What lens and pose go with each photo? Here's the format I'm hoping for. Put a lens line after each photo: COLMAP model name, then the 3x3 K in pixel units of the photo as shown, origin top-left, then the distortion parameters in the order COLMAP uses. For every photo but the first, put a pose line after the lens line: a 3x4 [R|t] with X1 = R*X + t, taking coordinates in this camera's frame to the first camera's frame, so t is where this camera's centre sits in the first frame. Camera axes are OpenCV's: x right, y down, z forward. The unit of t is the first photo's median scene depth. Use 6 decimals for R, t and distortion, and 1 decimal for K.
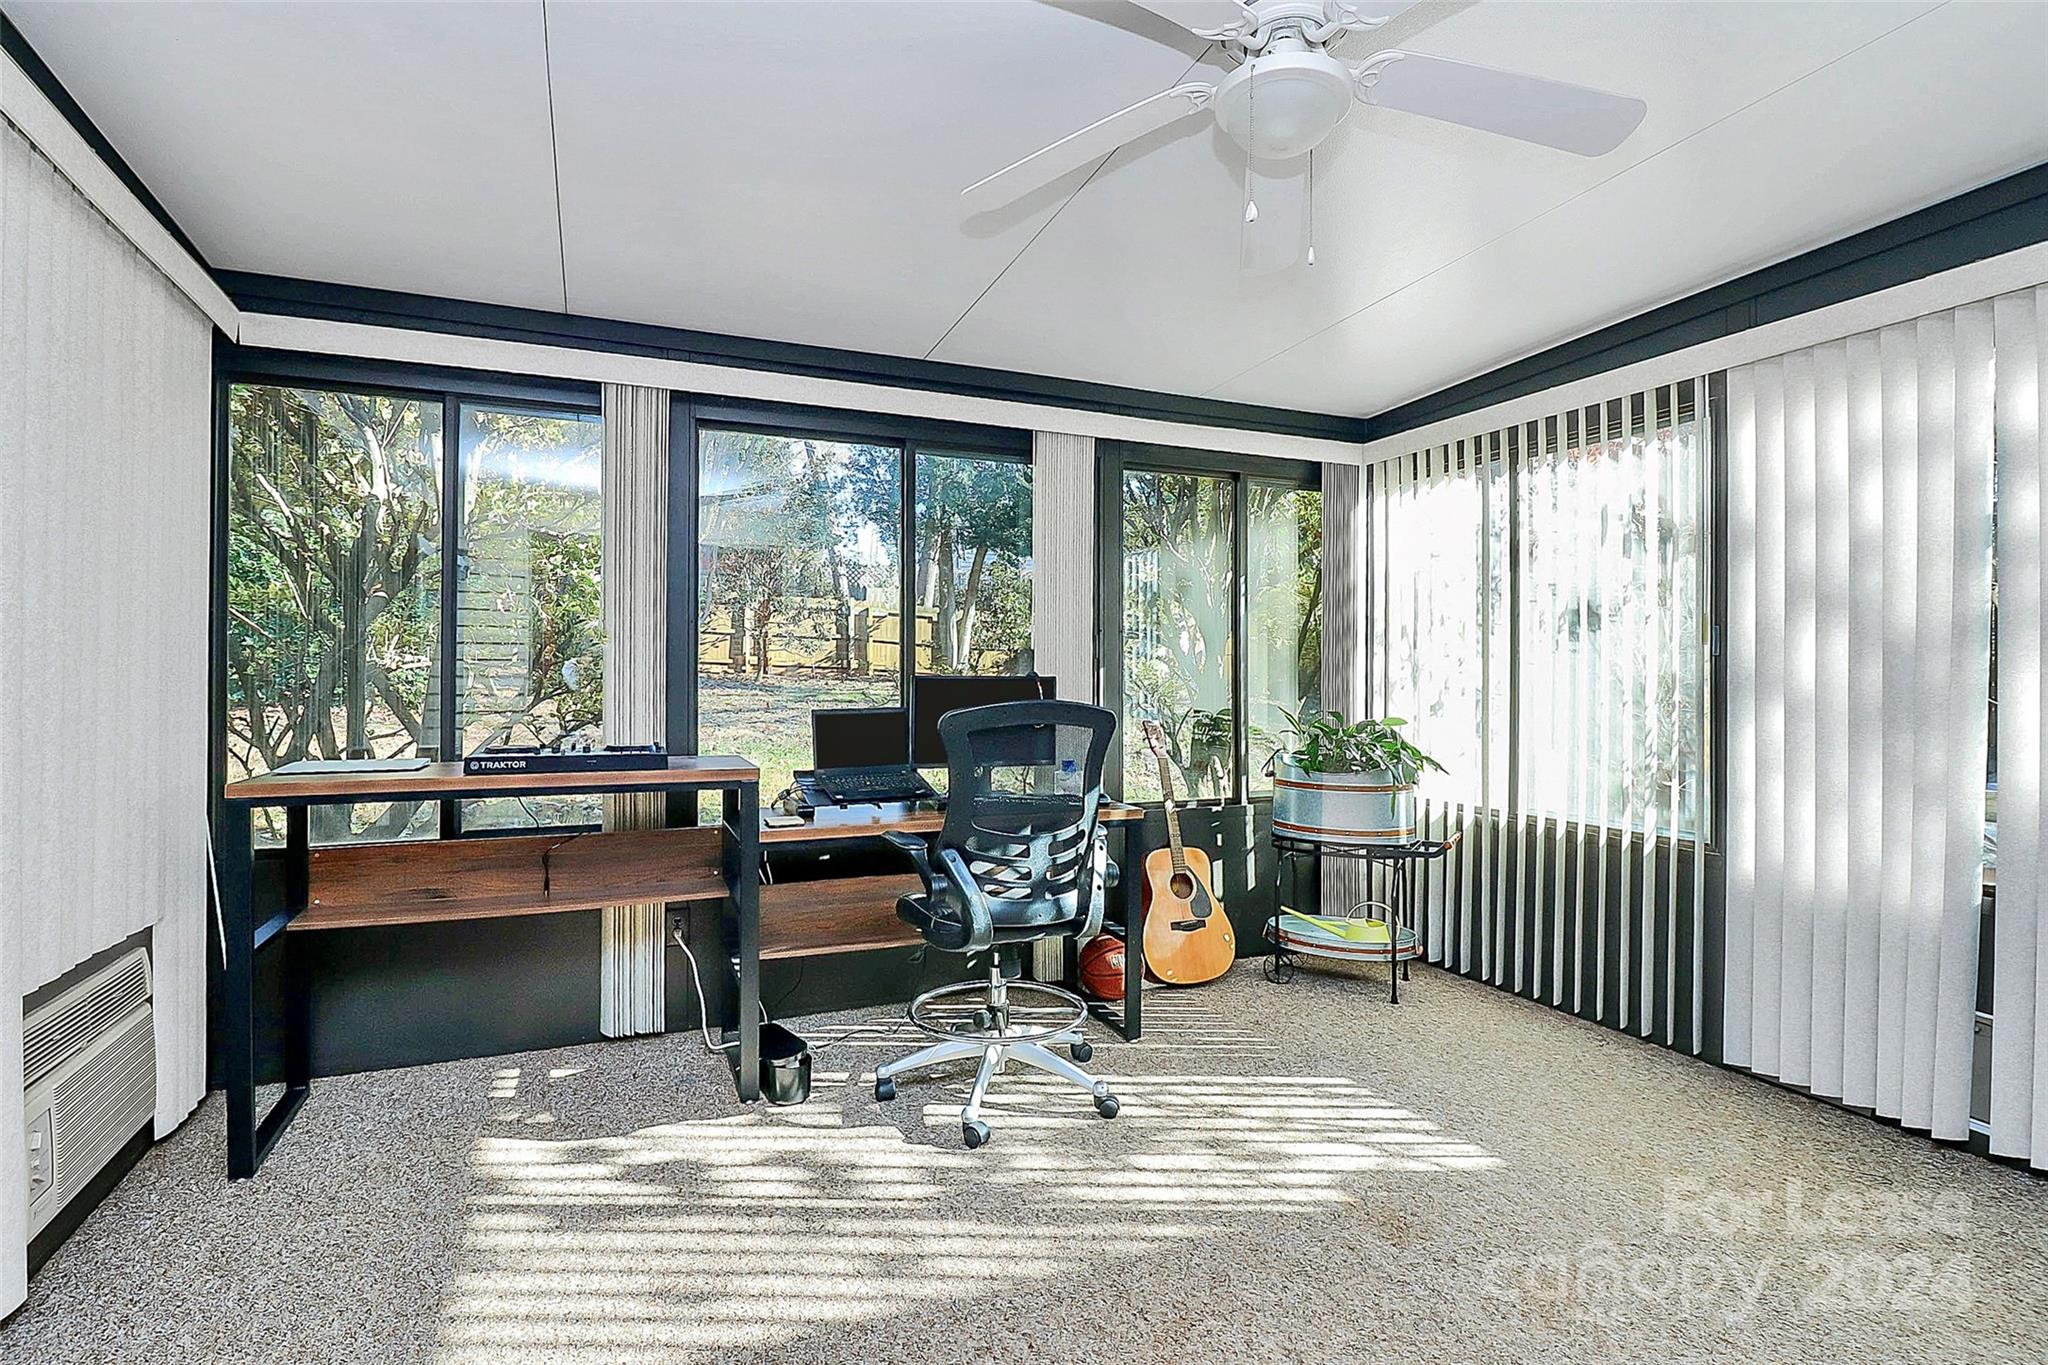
lens RADIAL K [[974.0, 0, 1035.6], [0, 974.0, 685.4], [0, 0, 1]] dist [0.002648, -0.015591]
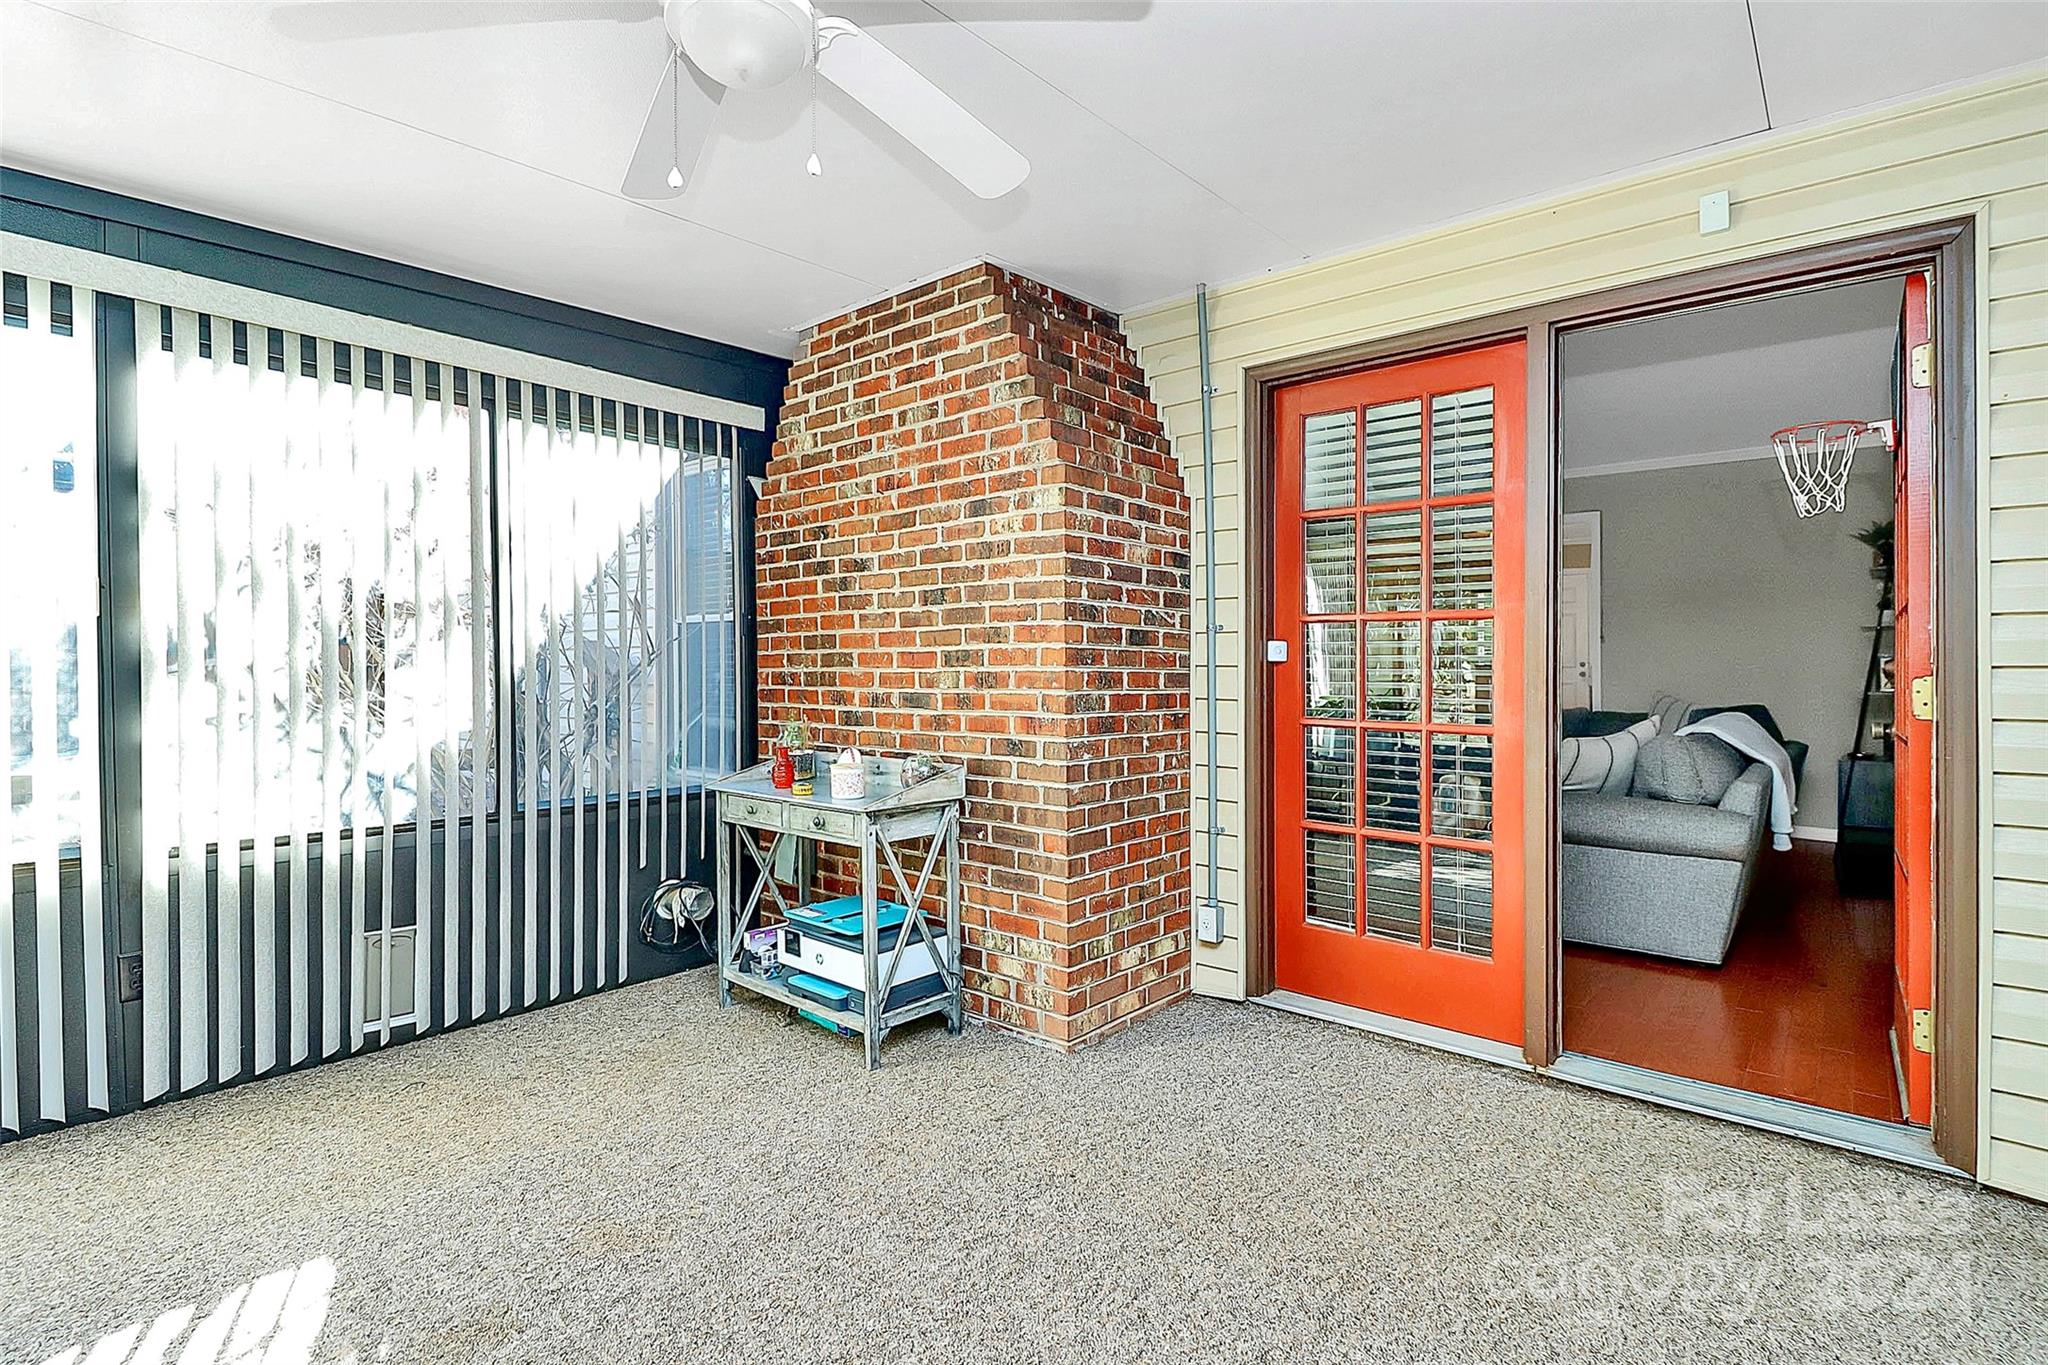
lens RADIAL K [[971.8, 0, 1009.5], [0, 971.8, 667.5], [0, 0, 1]] dist [0.004792, -0.014096]
pose [[-0.416332, 0.005224, 0.909198, -0.443887], [0.007657, 0.999968, -0.002239, 0.013453], [-0.909181, 0.006030, -0.416359, 0.769458]]
